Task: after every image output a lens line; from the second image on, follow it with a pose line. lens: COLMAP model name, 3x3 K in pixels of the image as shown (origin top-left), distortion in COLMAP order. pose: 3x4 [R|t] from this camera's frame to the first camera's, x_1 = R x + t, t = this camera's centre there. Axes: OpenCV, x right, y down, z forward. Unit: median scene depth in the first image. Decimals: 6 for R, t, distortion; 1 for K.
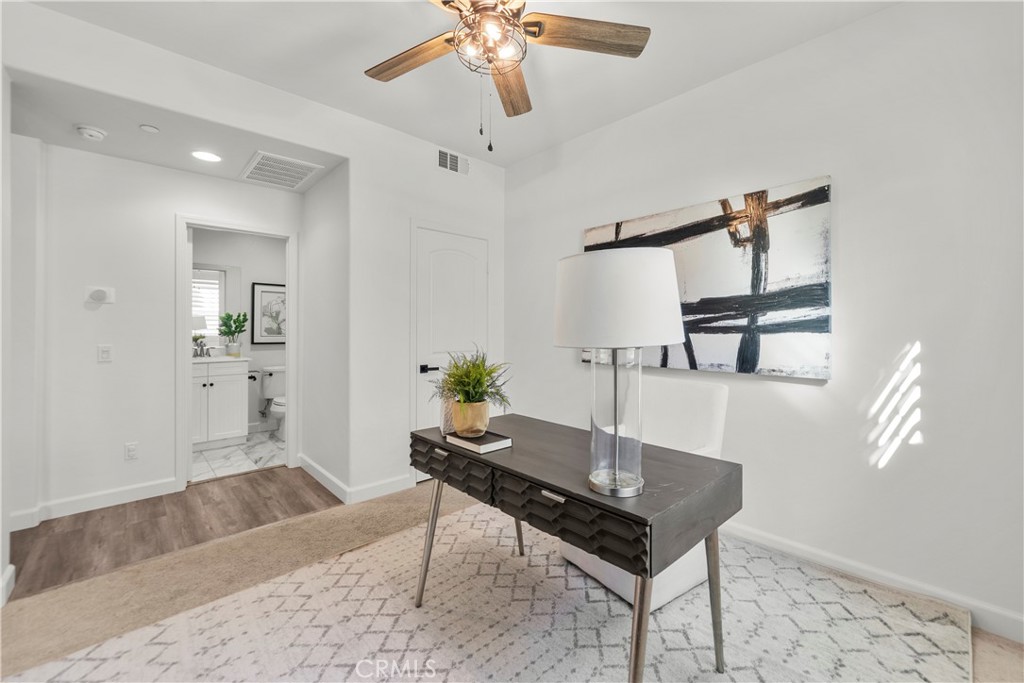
lens RADIAL K [[420.6, 0, 512.7], [0, 420.6, 333.8], [0, 0, 1]] dist [0.003409, -0.000378]
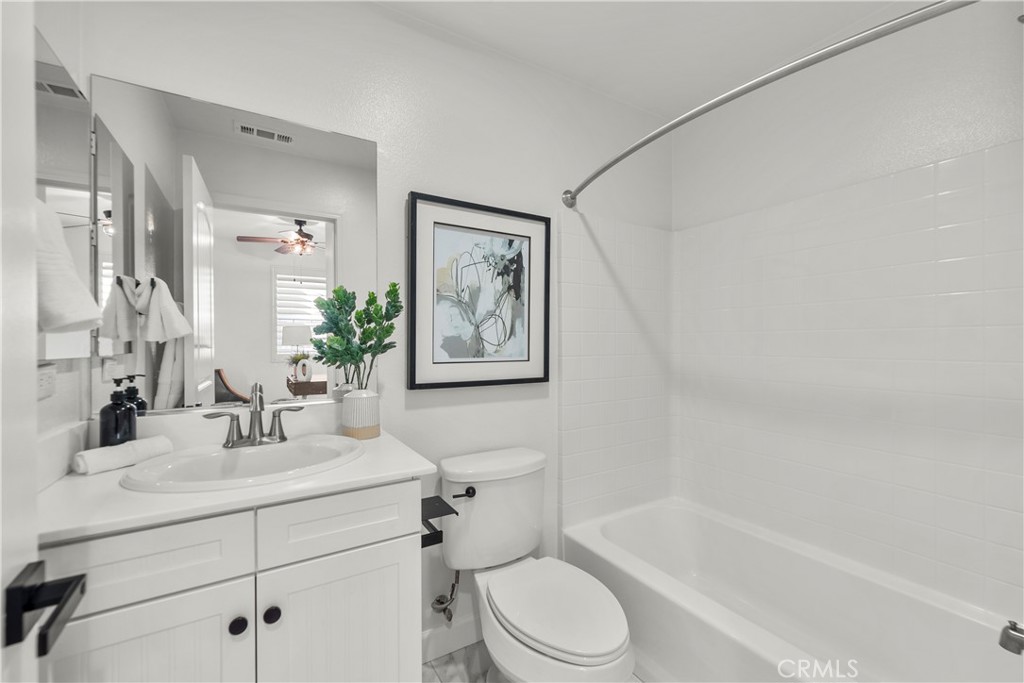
lens RADIAL K [[420.6, 0, 512.5], [0, 420.6, 343.9], [0, 0, 1]] dist [0.003409, -0.000378]
pose [[0.980114, -0.008622, -0.198248, -0.485976], [0.006184, 0.999897, -0.012916, -0.004613], [0.198339, 0.011433, 0.980067, 0.713709]]
